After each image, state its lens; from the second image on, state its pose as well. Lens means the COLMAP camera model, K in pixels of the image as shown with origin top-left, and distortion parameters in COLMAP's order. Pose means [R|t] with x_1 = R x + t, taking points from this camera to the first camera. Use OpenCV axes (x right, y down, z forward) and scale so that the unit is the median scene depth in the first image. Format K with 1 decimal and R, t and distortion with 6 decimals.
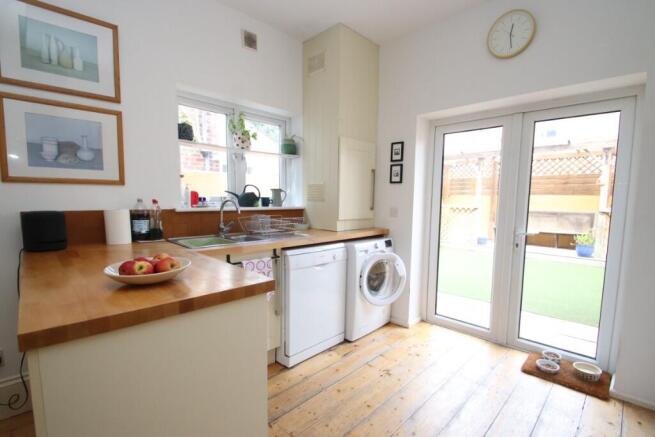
lens RADIAL K [[309.3, 0, 333.6], [0, 309.3, 232.4], [0, 0, 1]] dist [0.000803, -0.000974]
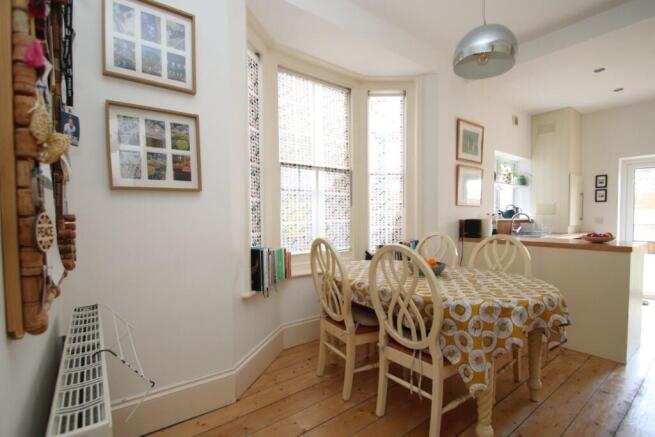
lens RADIAL K [[309.3, 0, 330.4], [0, 309.3, 228.2], [0, 0, 1]] dist [0.000803, -0.000974]
pose [[0.992064, -0.012809, -0.125080, -0.939181], [0.004747, 0.997904, -0.064540, 0.063251], [0.125644, 0.063434, 0.990045, -0.671203]]
